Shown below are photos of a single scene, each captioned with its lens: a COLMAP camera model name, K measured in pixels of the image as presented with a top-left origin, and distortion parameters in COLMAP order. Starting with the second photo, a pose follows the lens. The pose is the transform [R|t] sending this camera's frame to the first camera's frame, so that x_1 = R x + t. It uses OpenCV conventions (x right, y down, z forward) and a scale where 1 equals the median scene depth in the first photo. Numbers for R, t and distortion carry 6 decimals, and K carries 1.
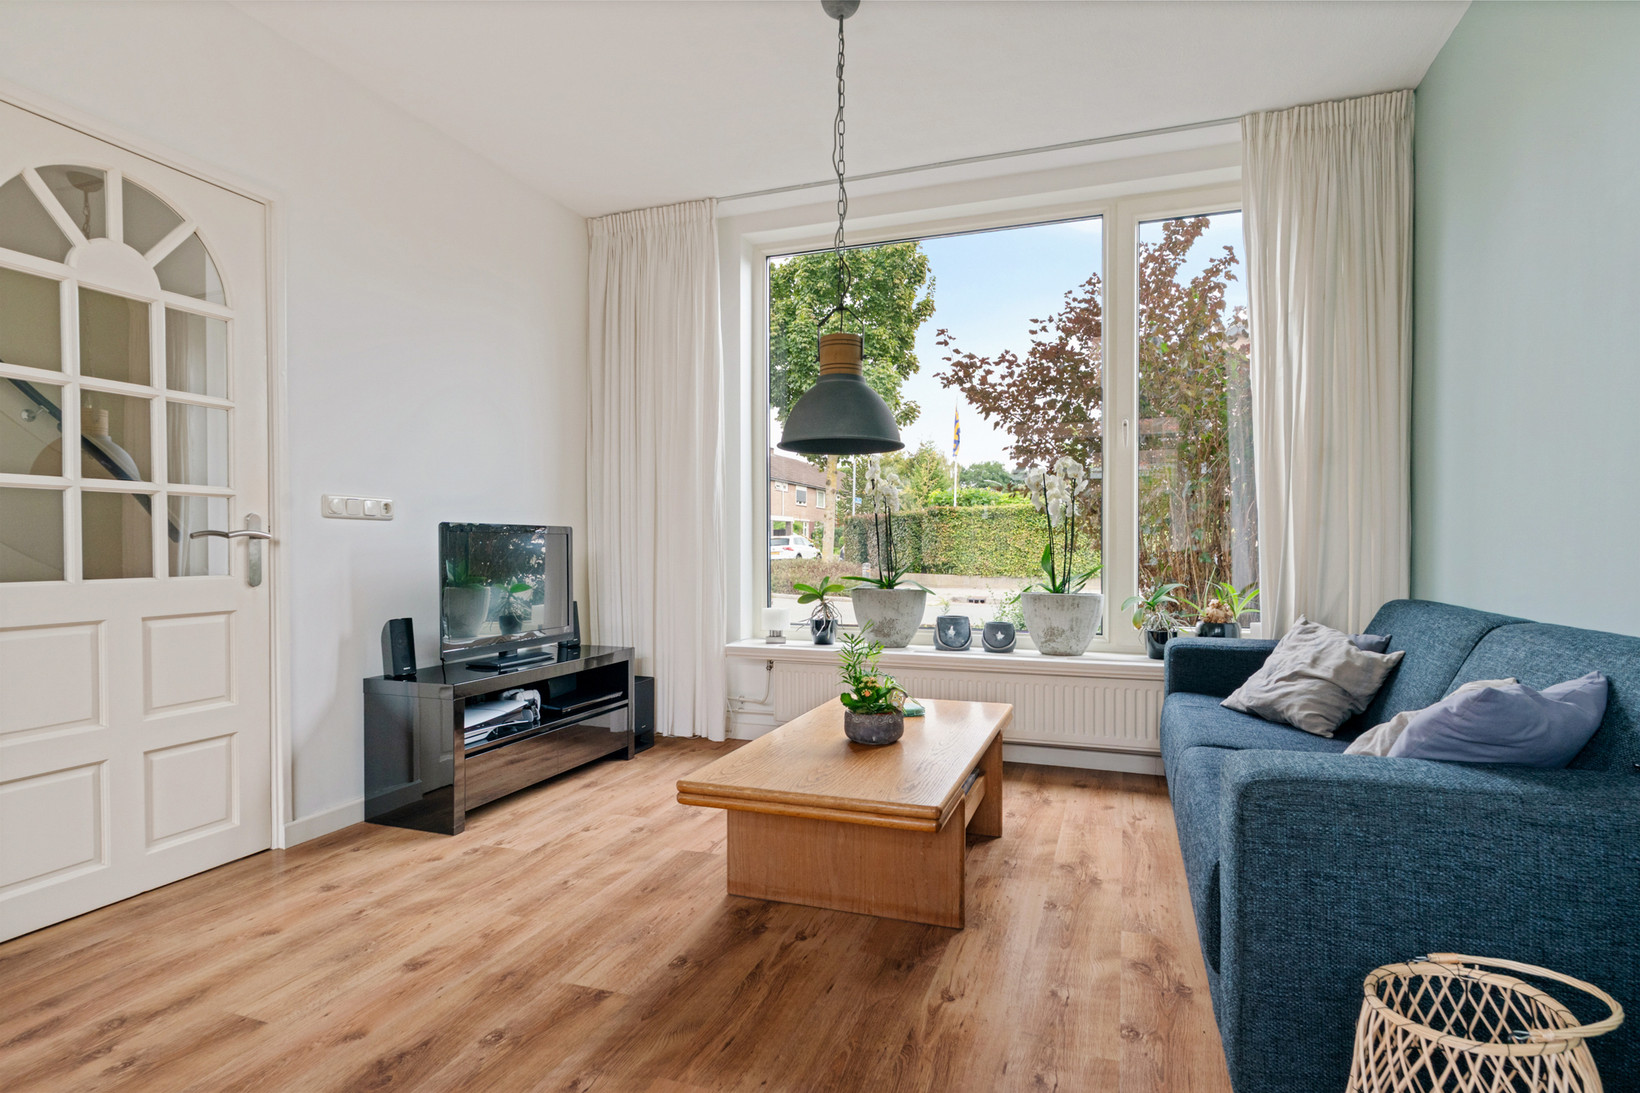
lens RADIAL K [[875.9, 0, 809.1], [0, 875.9, 557.5], [0, 0, 1]] dist [-0.009229, 0.002271]
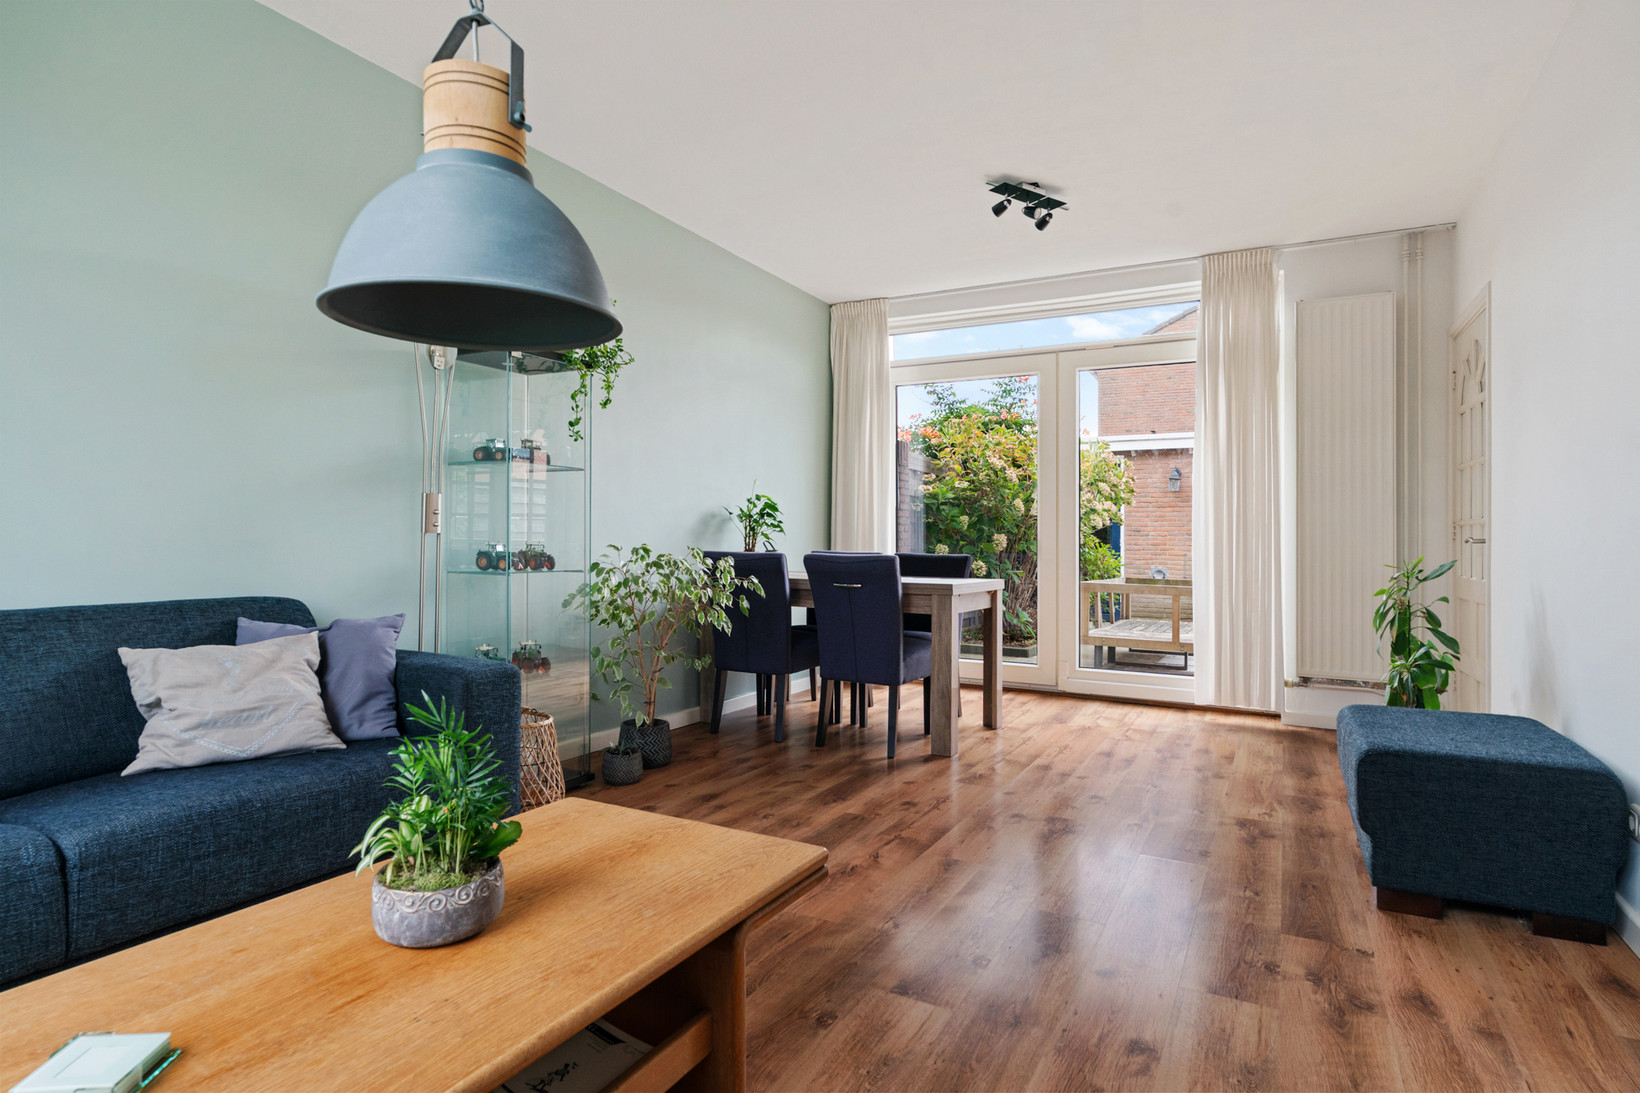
lens RADIAL K [[875.9, 0, 796.7], [0, 875.9, 545.6], [0, 0, 1]] dist [-0.009229, 0.002271]
pose [[-0.986390, -0.012034, 0.163983, -0.210201], [-0.009002, 0.999775, 0.019222, -0.020031], [-0.164178, 0.017484, -0.986276, 1.514000]]
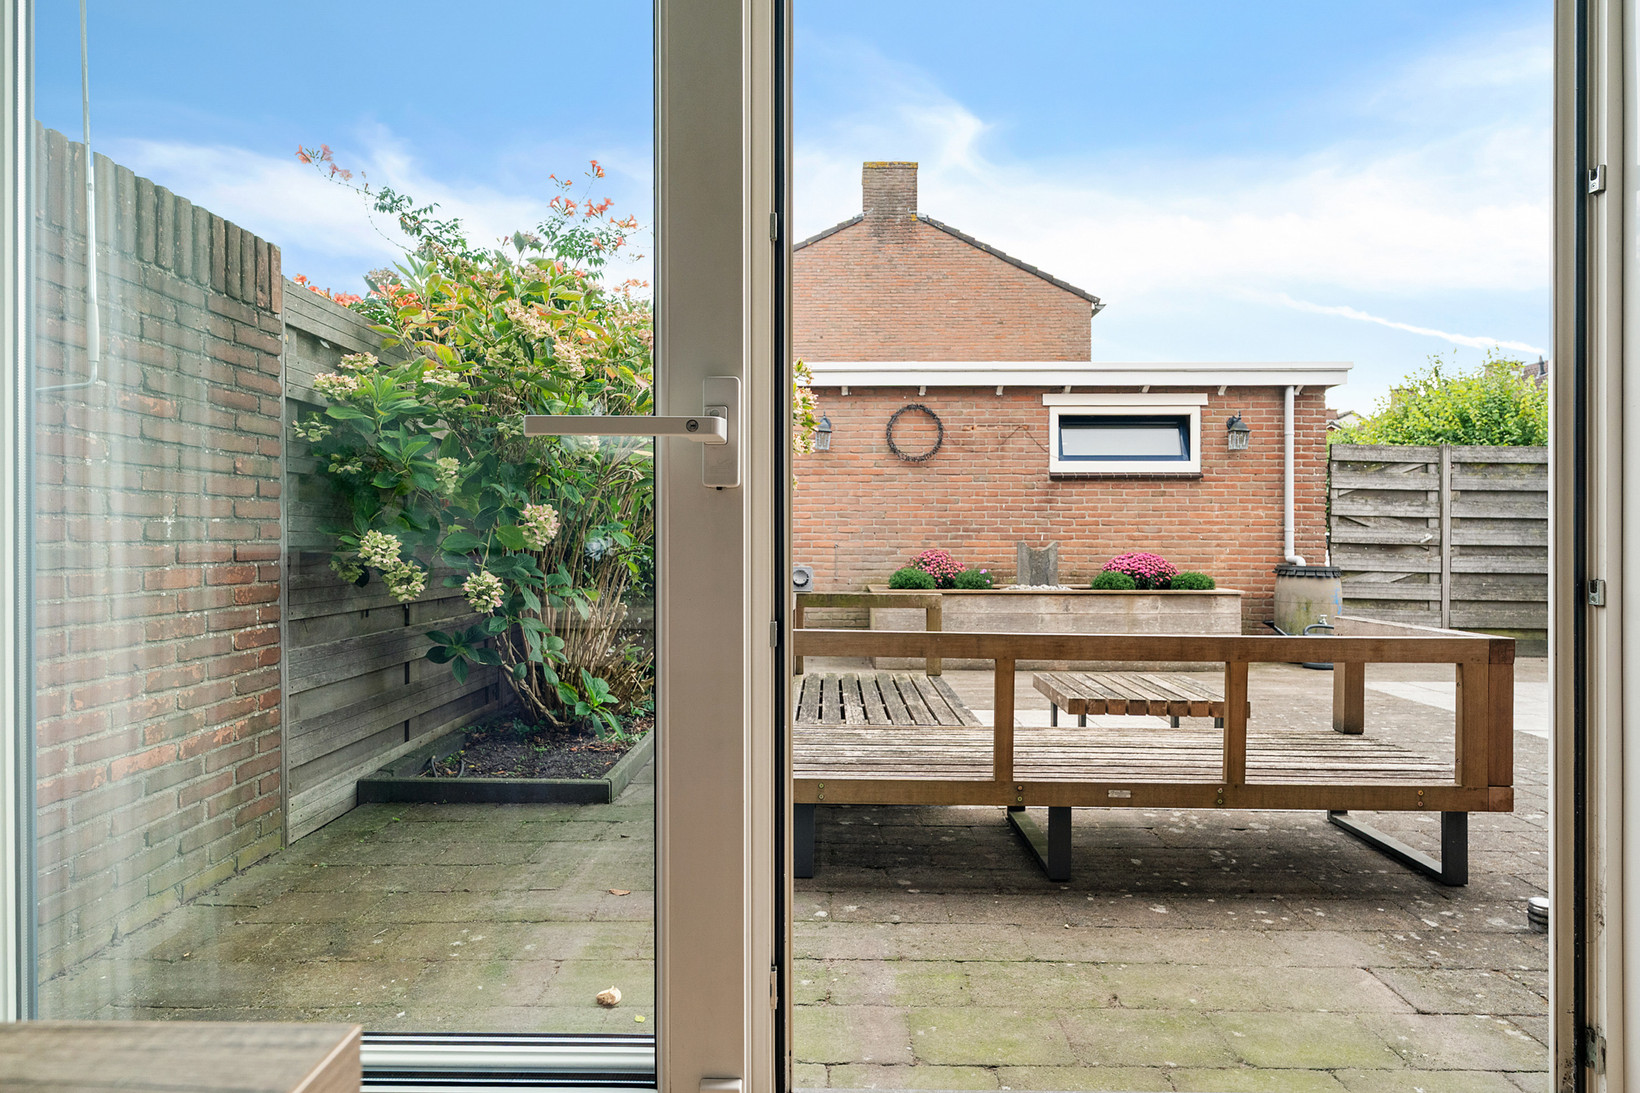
lens RADIAL K [[897.4, 0, 820.3], [0, 897.4, 522.0], [0, 0, 1]] dist [-0.006574, -0.000267]
pose [[-0.945747, -0.007089, -0.324826, -0.368632], [-0.006876, 0.999975, -0.001803, 0.015858], [0.324831, 0.000528, -0.945772, -0.274854]]
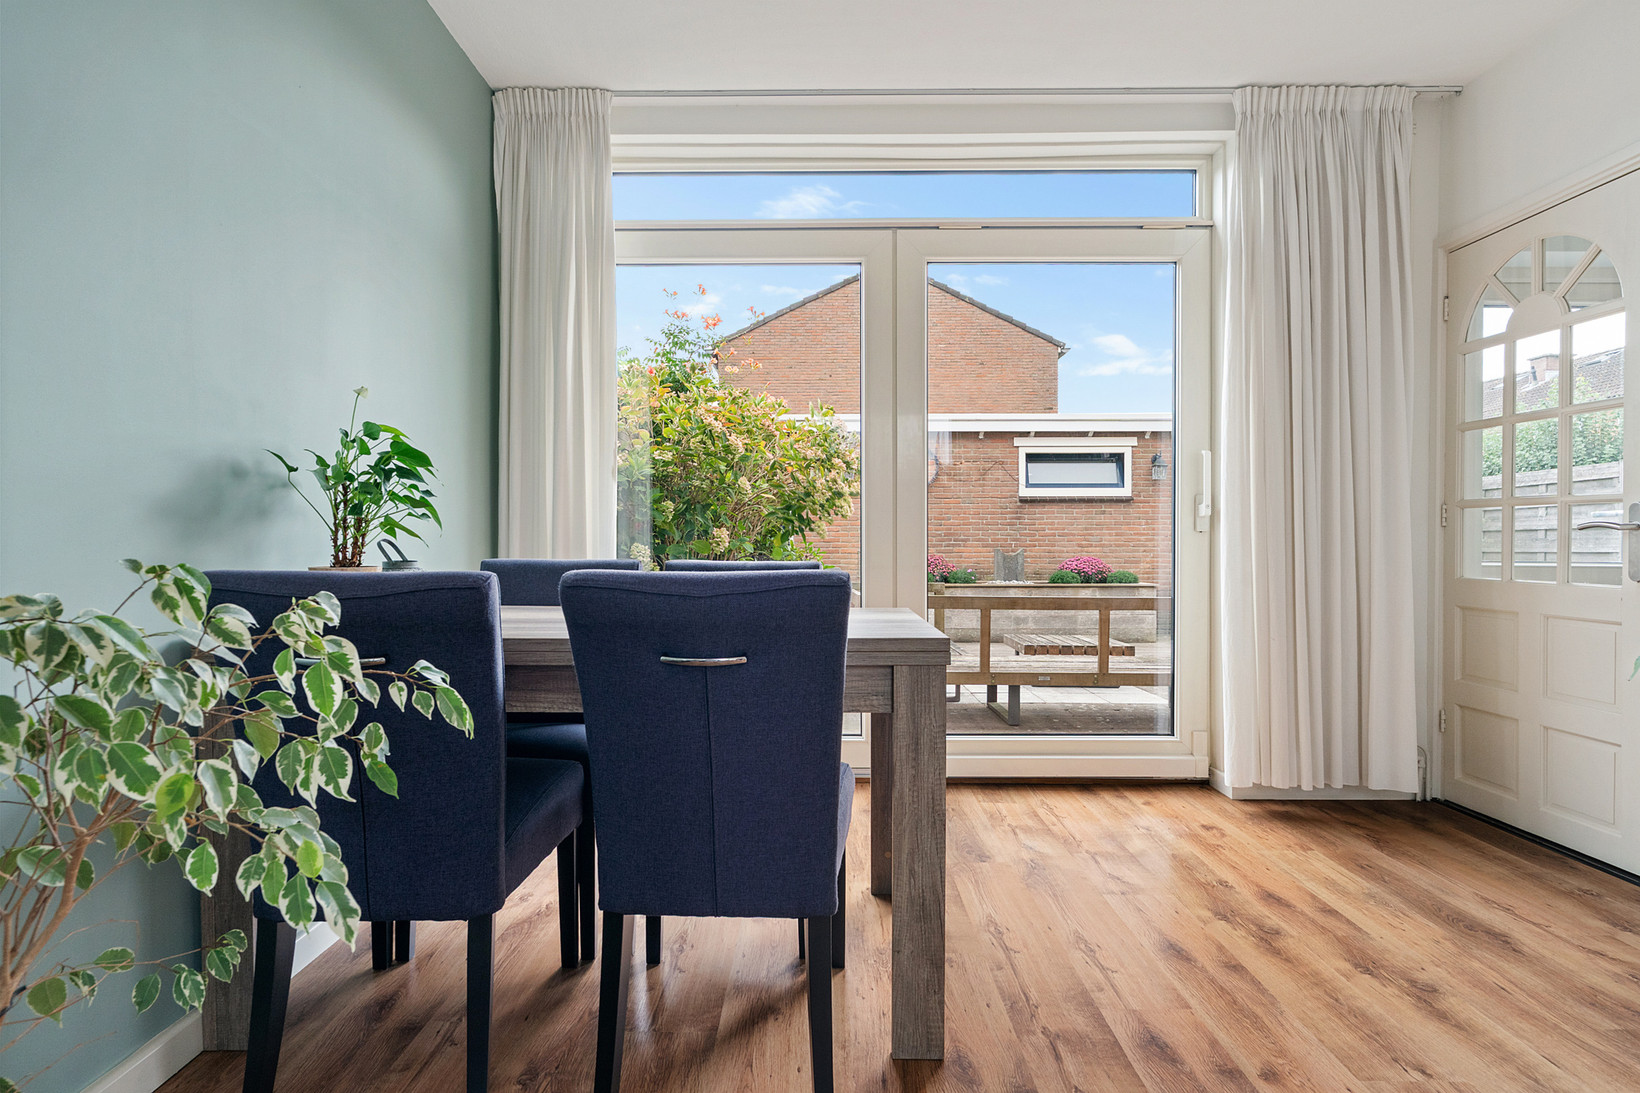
lens RADIAL K [[875.9, 0, 816.6], [0, 875.9, 539.6], [0, 0, 1]] dist [-0.009229, 0.002271]
pose [[-0.941357, -0.001729, -0.337408, 0.080694], [-0.005332, 0.999938, 0.009752, -0.001734], [0.337371, 0.010979, -0.941308, 0.480067]]
